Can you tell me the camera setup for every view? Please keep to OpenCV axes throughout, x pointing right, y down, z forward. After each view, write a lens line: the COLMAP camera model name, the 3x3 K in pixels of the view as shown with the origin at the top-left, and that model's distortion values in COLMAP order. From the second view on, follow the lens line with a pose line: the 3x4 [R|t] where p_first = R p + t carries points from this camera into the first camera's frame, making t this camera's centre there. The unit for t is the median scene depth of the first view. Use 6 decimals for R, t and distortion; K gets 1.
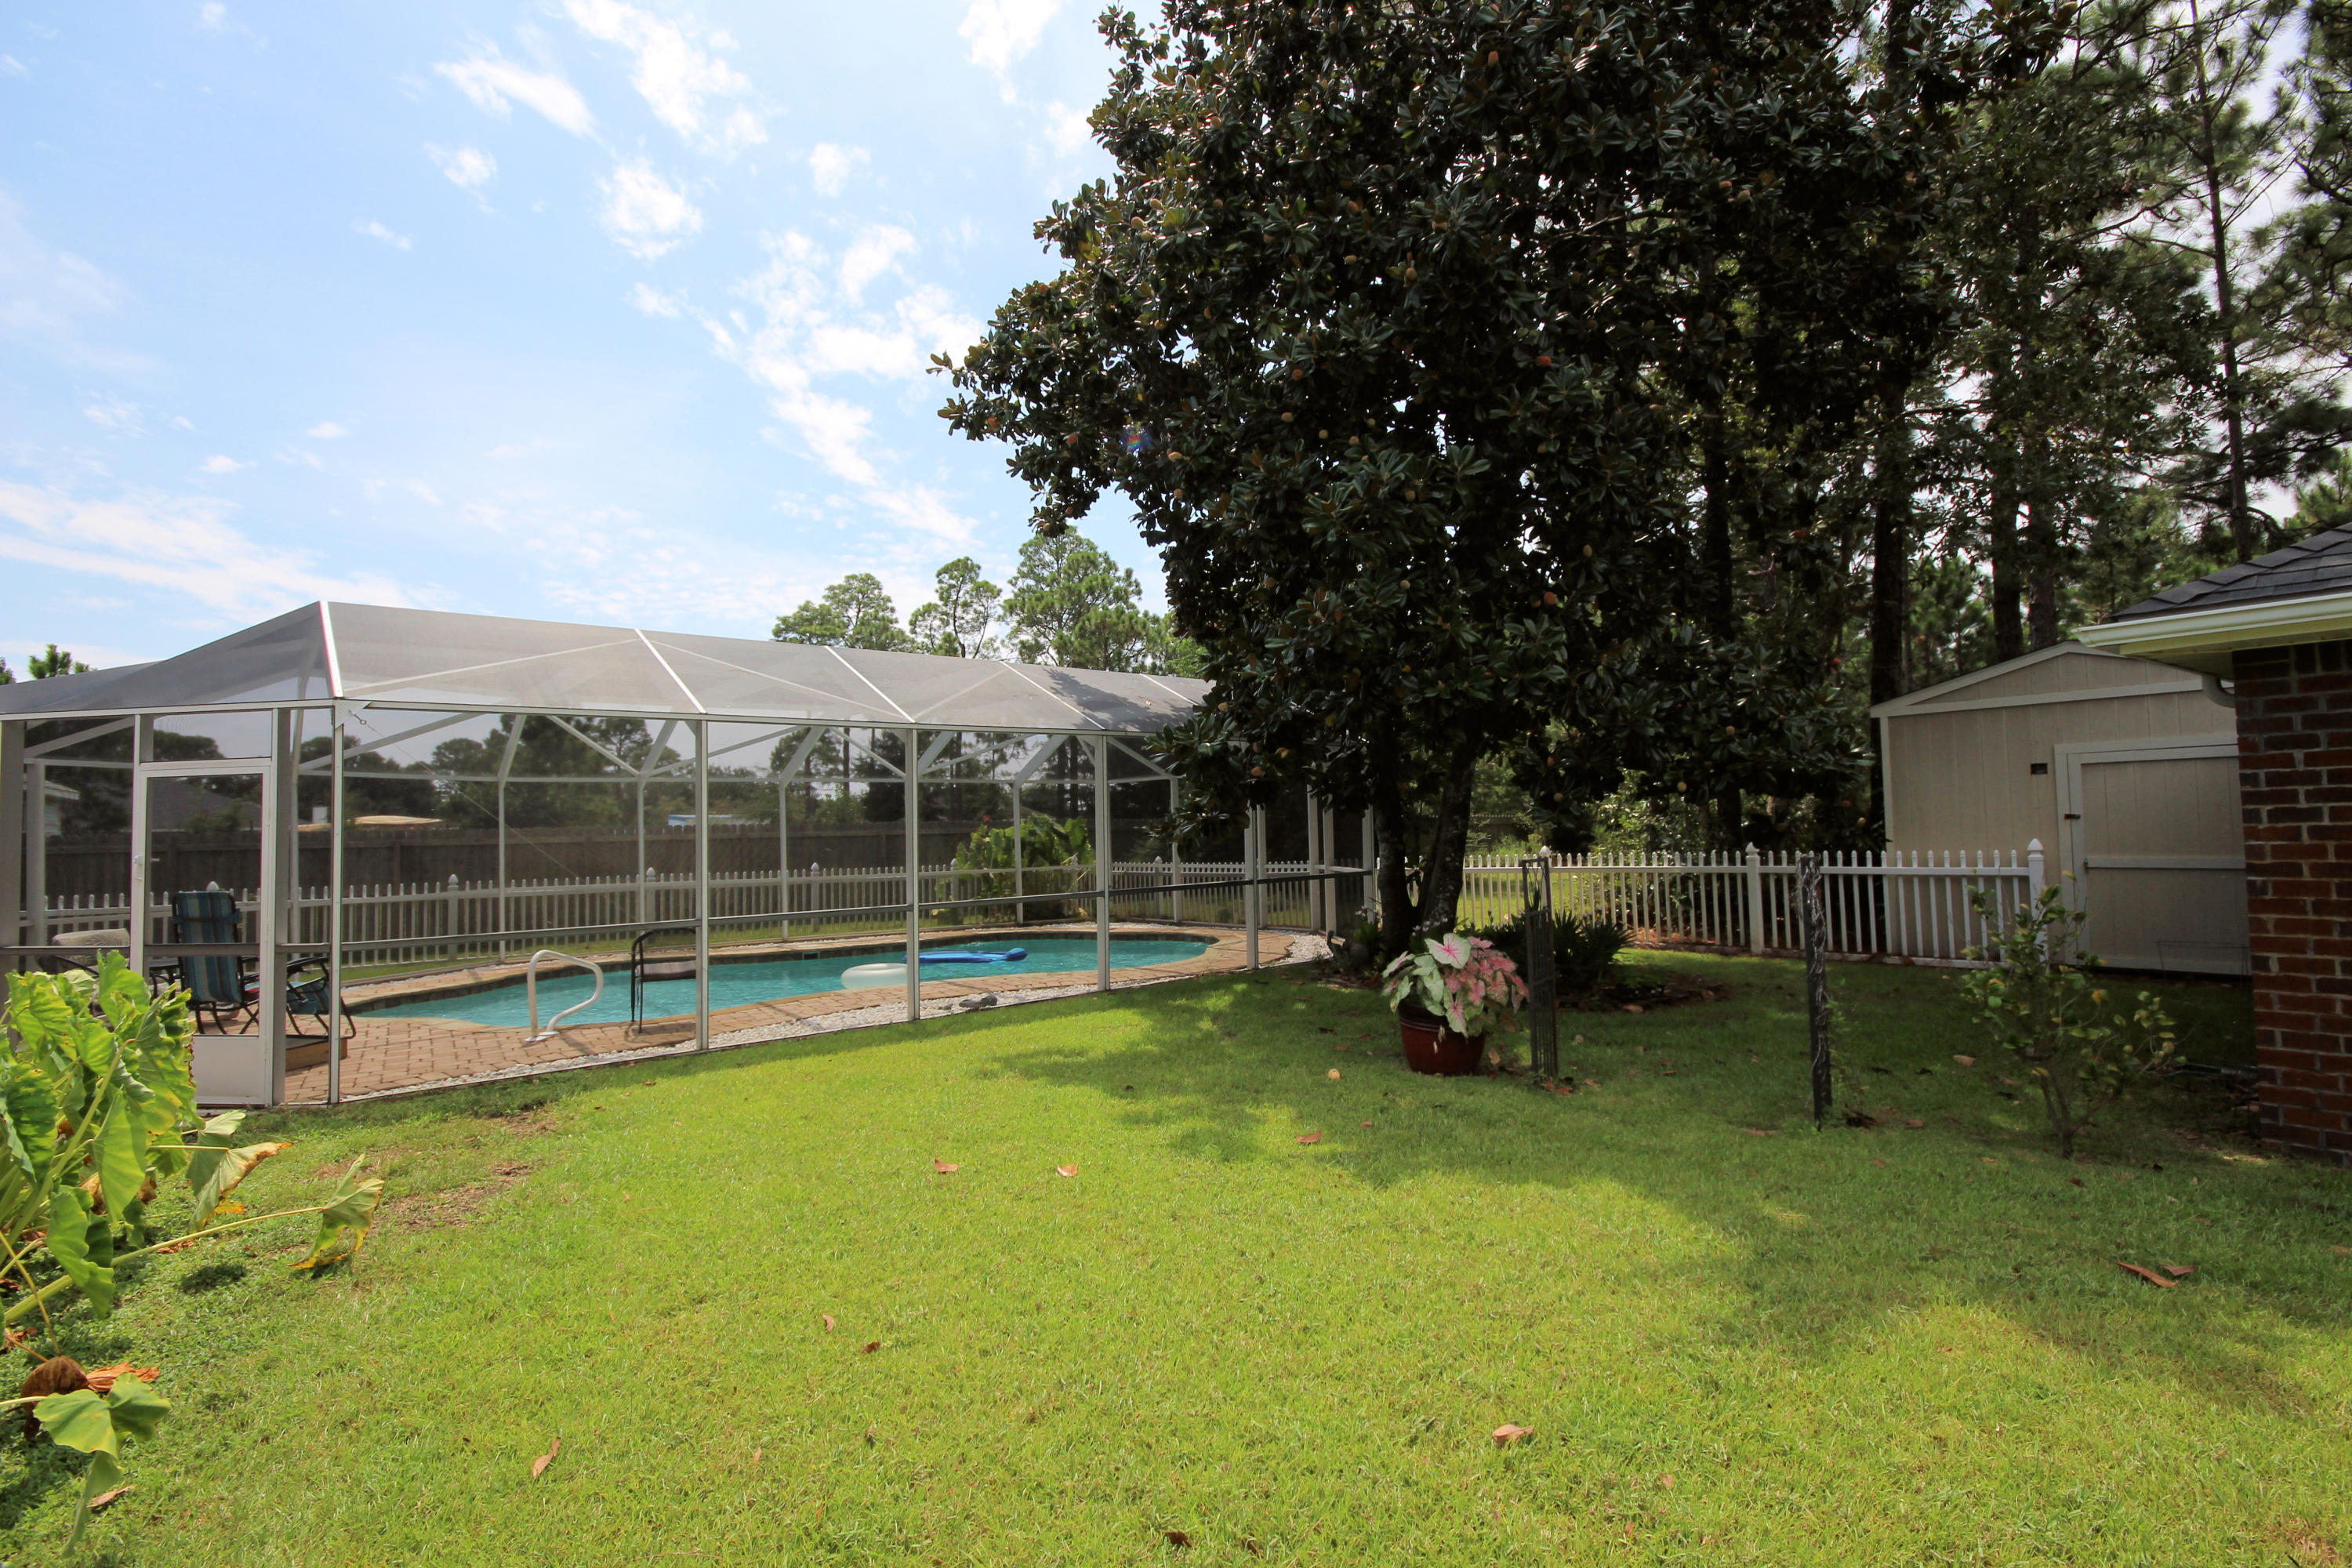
lens RADIAL K [[1089.6, 0, 1176.0], [0, 1089.6, 784.0], [0, 0, 1]] dist [-0.008971, 0.000161]
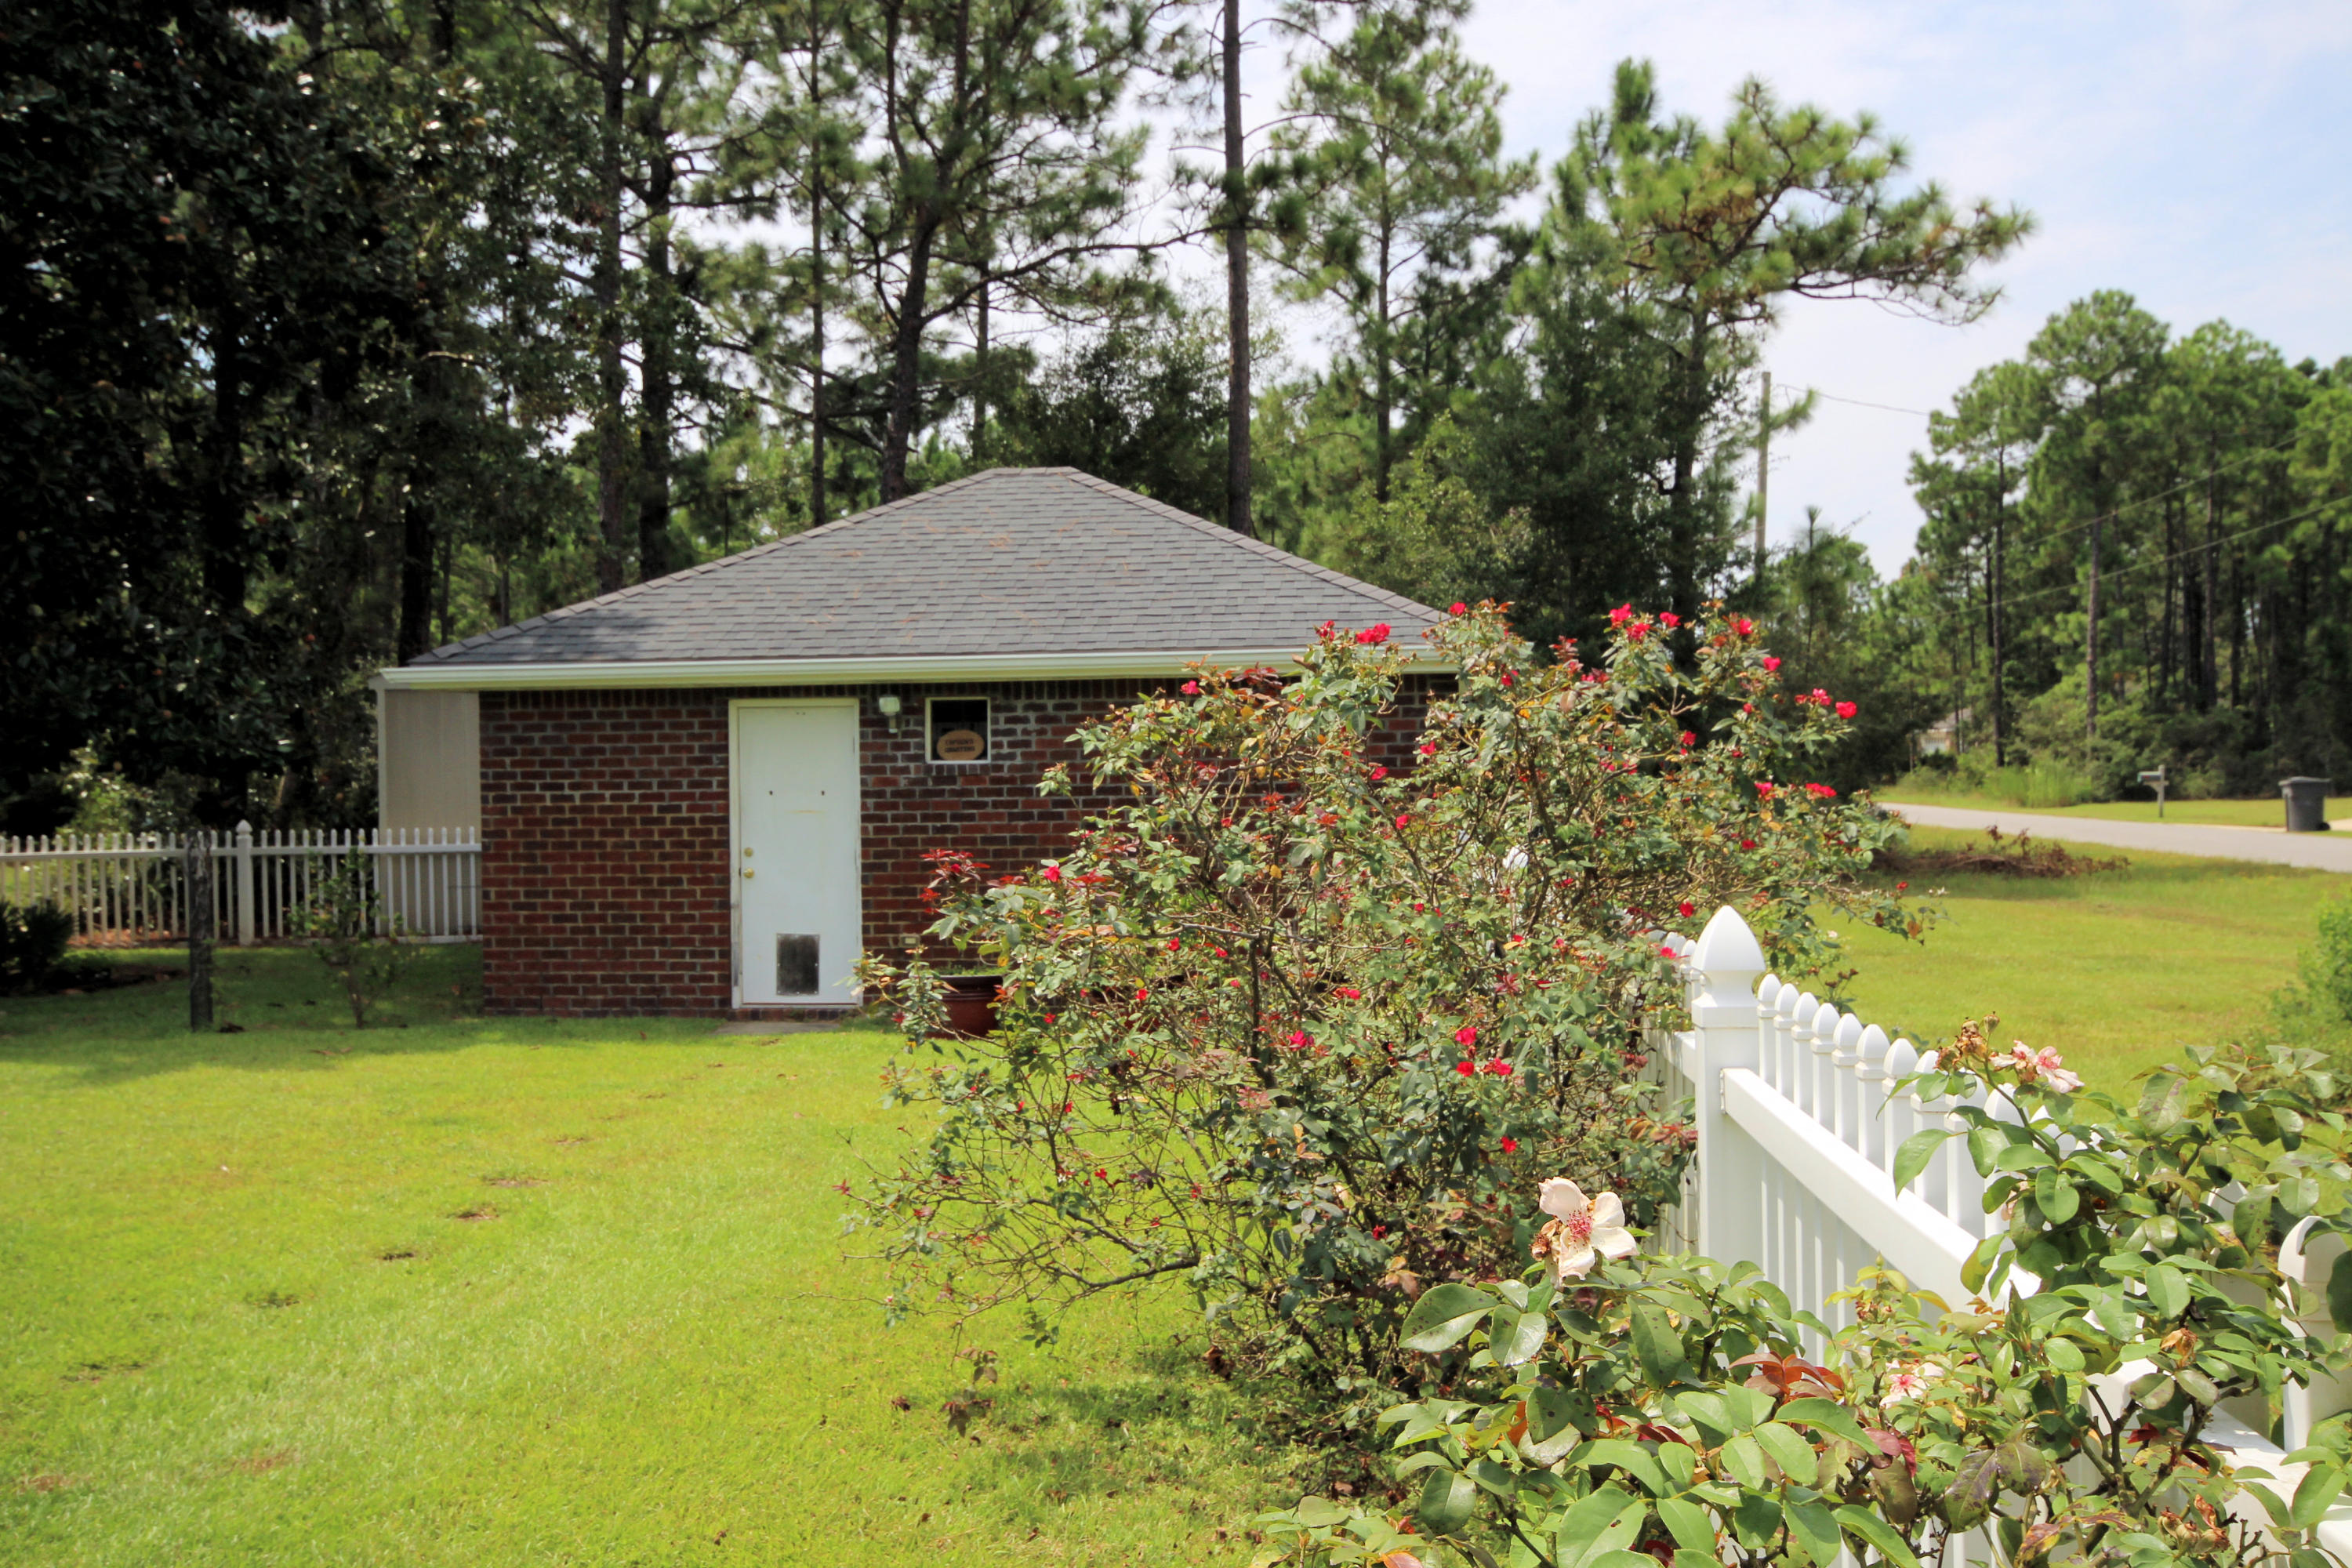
lens RADIAL K [[2024.5, 0, 1223.5], [0, 2024.5, 788.6], [0, 0, 1]] dist [-0.002818, 0.022915]
pose [[0.650848, 0.008488, 0.759161, -0.215798], [-0.034699, 0.999225, 0.018576, -0.032495], [-0.758415, -0.038432, 0.650638, -0.718409]]
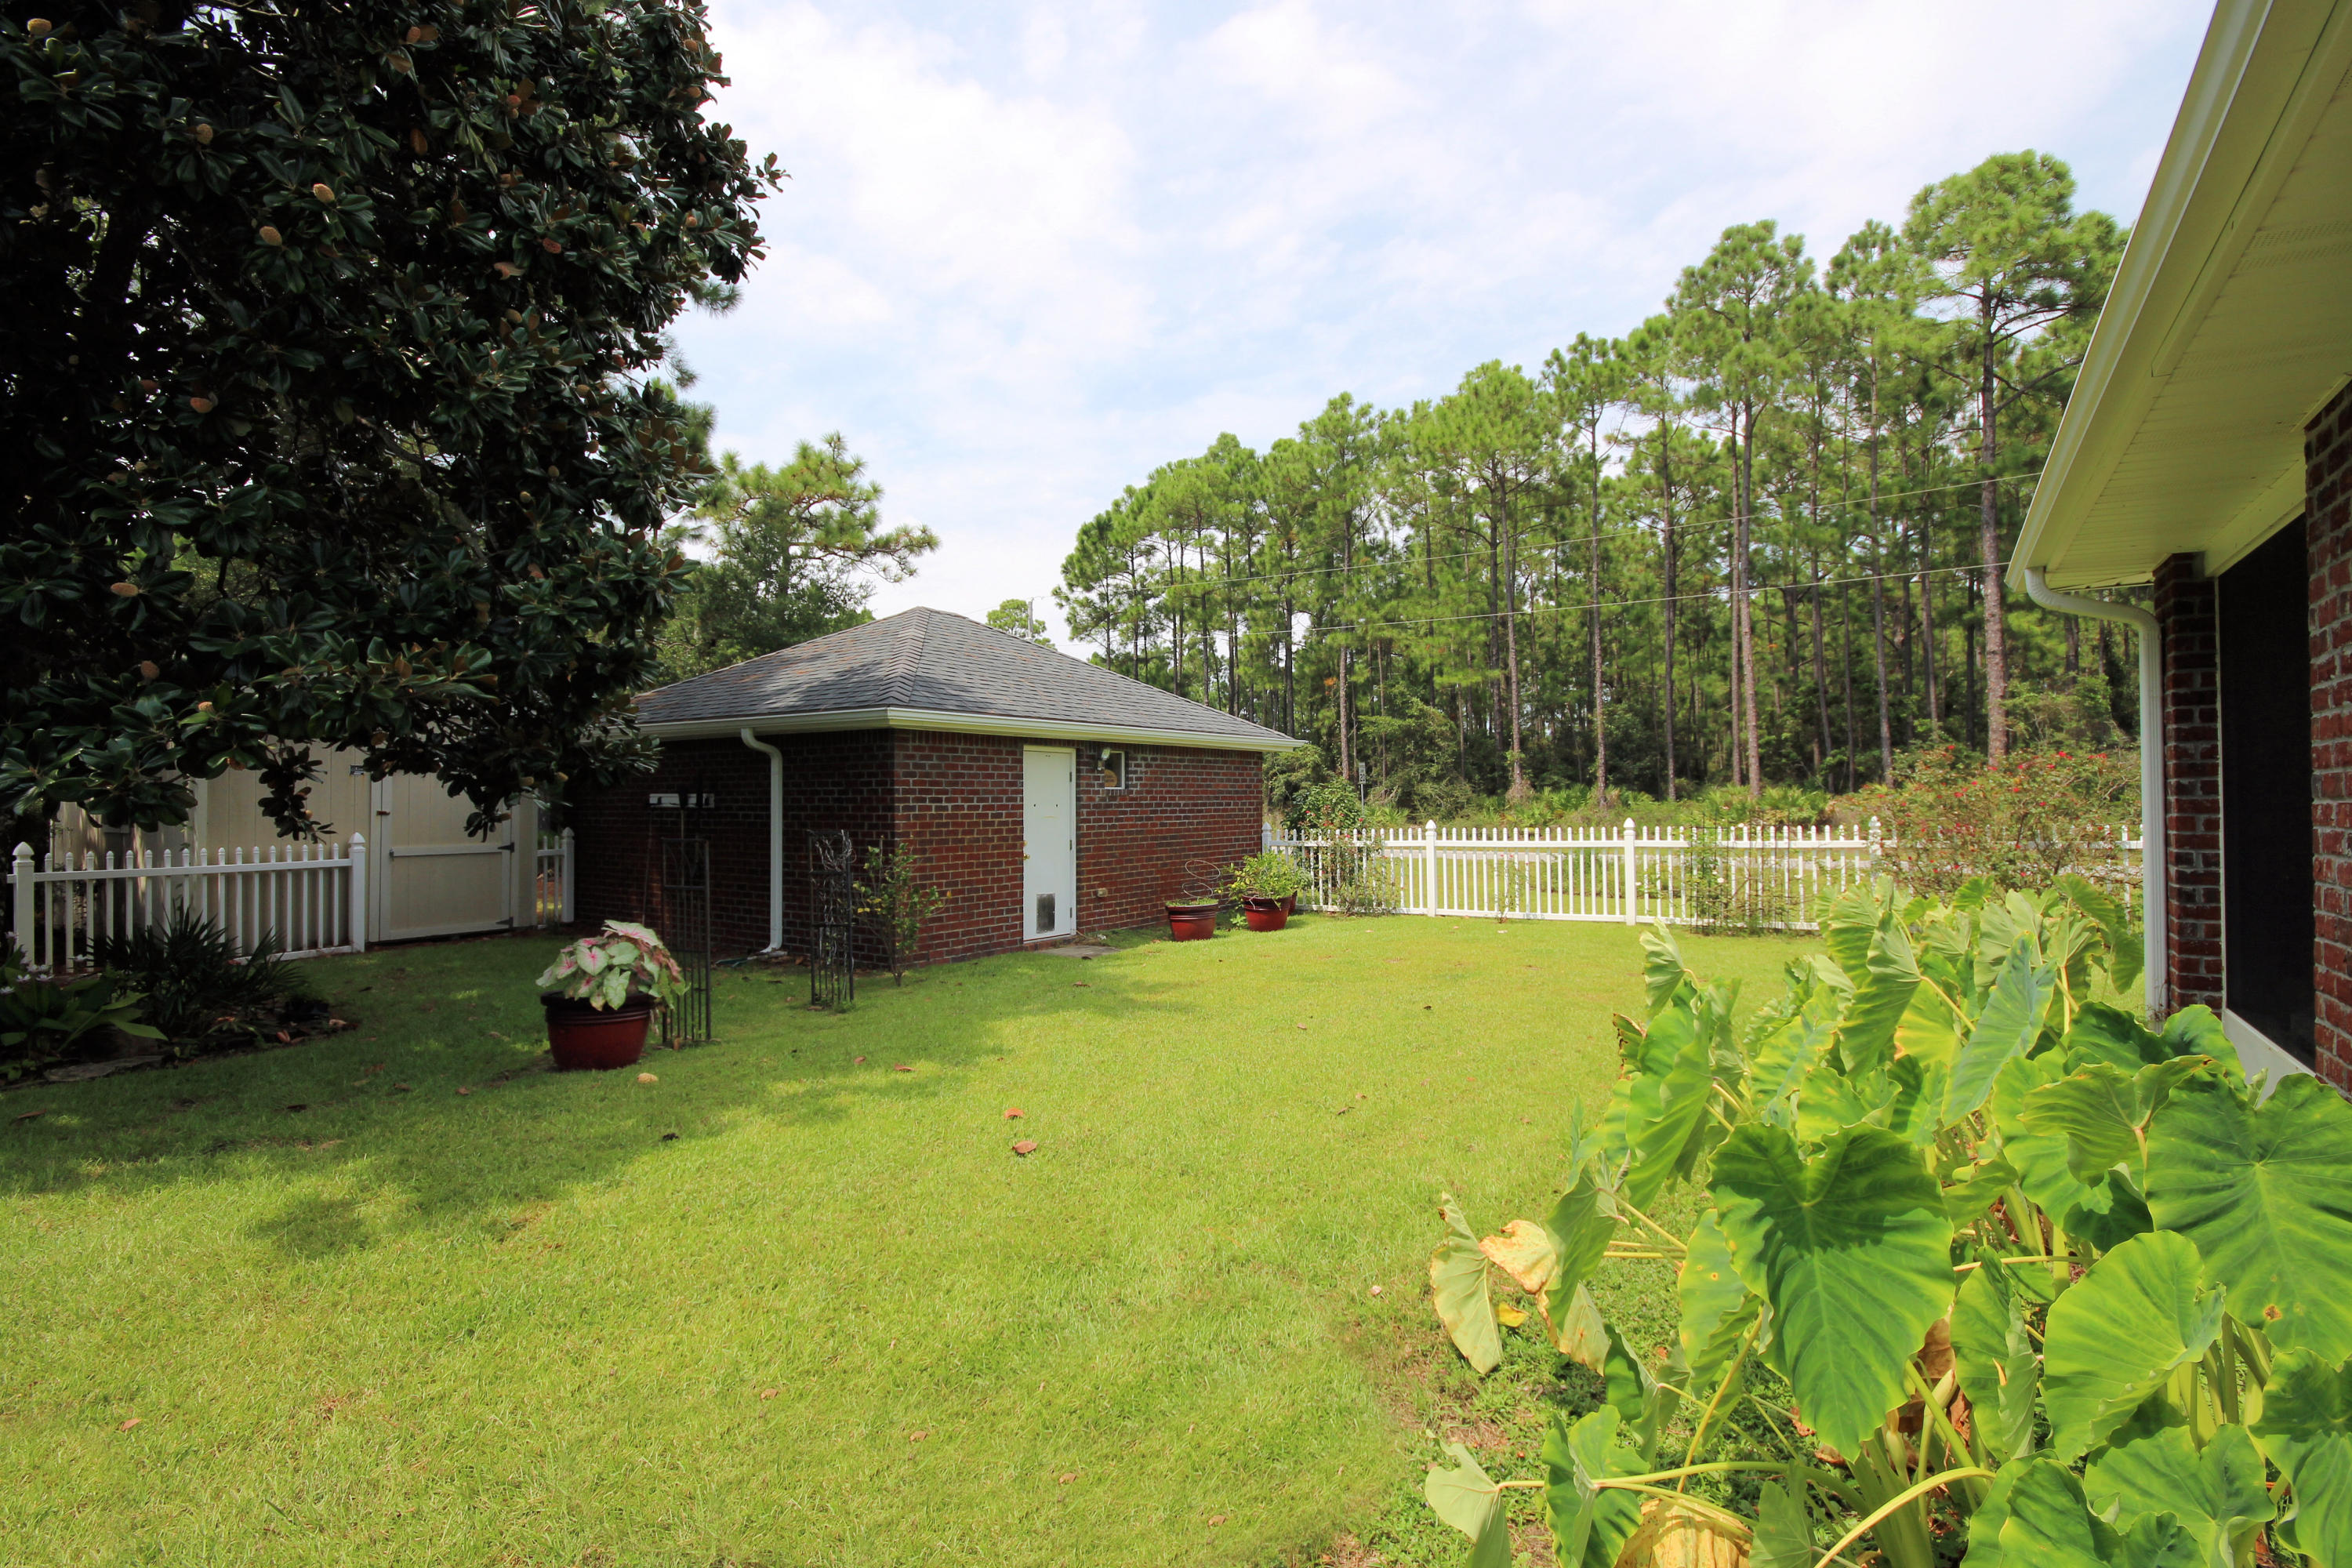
lens RADIAL K [[1089.6, 0, 1176.0], [0, 1089.6, 784.0], [0, 0, 1]] dist [-0.008971, 0.000161]
pose [[-0.336579, 0.038747, 0.940858, -0.492493], [-0.026848, 0.998352, -0.050719, 0.032168], [-0.941273, -0.042331, -0.334984, 0.526554]]
